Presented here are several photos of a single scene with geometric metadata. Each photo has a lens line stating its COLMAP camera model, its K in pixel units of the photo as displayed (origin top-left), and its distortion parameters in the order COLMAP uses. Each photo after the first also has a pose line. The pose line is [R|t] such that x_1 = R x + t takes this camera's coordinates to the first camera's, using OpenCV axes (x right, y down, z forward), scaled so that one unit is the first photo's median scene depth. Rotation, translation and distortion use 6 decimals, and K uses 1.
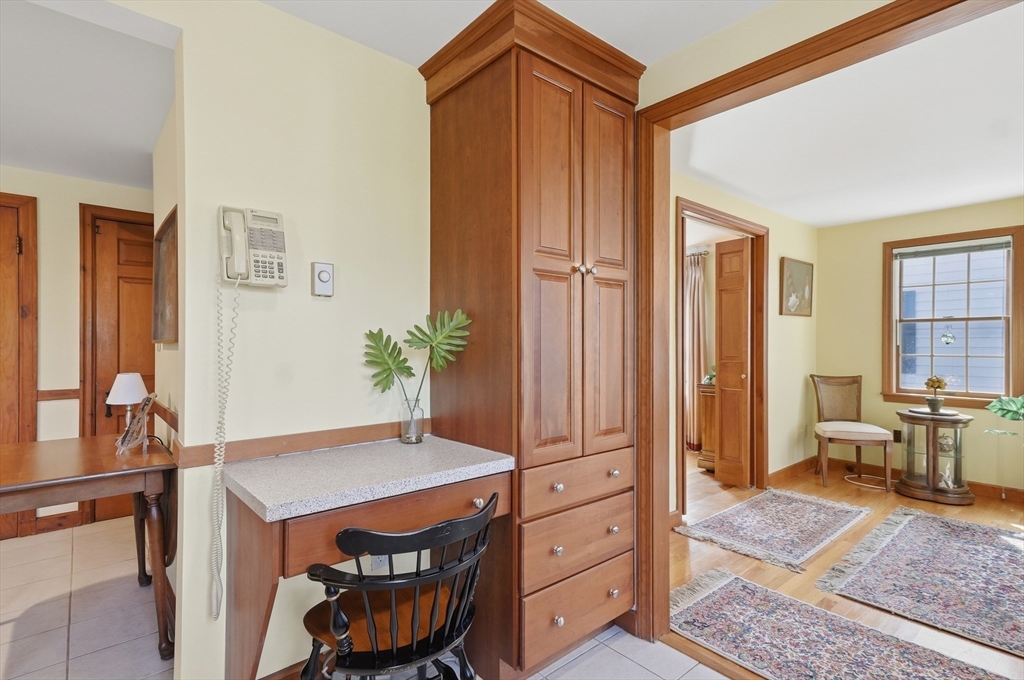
lens RADIAL K [[490.2, 0, 517.5], [0, 490.2, 342.2], [0, 0, 1]] dist [0.019694, -0.000315]
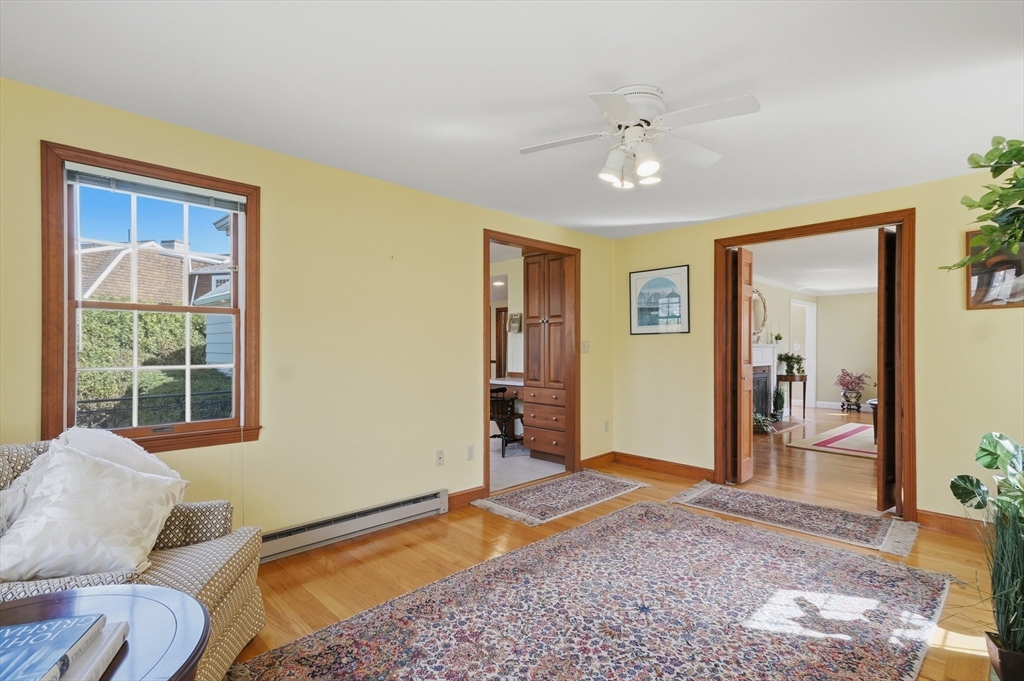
lens RADIAL K [[501.1, 0, 512.0], [0, 501.1, 340.5], [0, 0, 1]] dist [0.019043, 0.000974]
pose [[0.057744, -0.012686, -0.998251, 1.411263], [0.003405, 0.999916, -0.012510, -0.000797], [0.998326, -0.002676, 0.057782, 0.308674]]
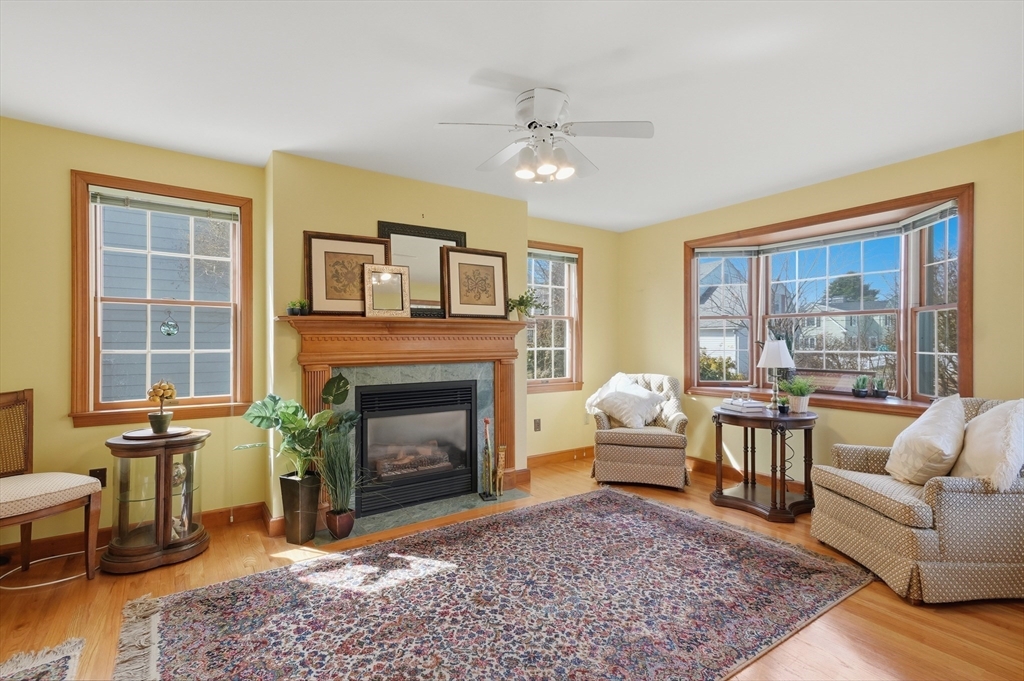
lens RADIAL K [[490.2, 0, 517.5], [0, 490.2, 342.7], [0, 0, 1]] dist [0.019694, -0.000315]
pose [[0.102943, 0.000664, 0.994687, 0.210248], [-0.004558, 0.999990, -0.000196, 0.013282], [-0.994677, -0.004514, 0.102945, 0.452342]]
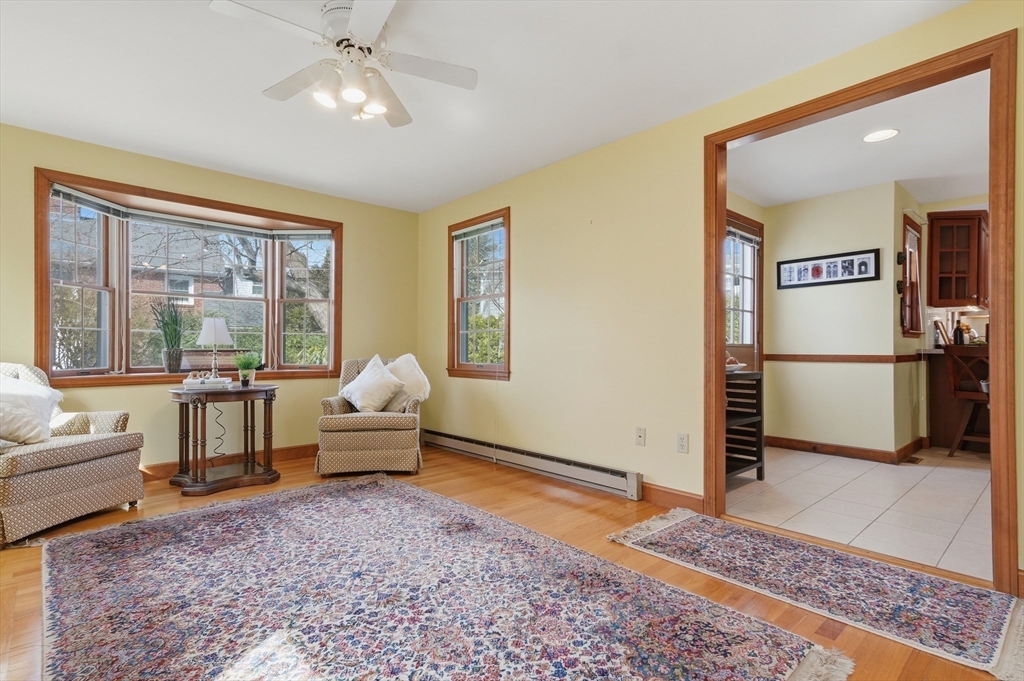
lens RADIAL K [[494.3, 0, 514.9], [0, 494.3, 348.4], [0, 0, 1]] dist [0.024433, 0.001374]
pose [[-0.999519, -0.000054, -0.031014, 0.667074], [0.000123, 0.999984, -0.005728, 0.071872], [0.031014, -0.005729, -0.999503, 1.038310]]
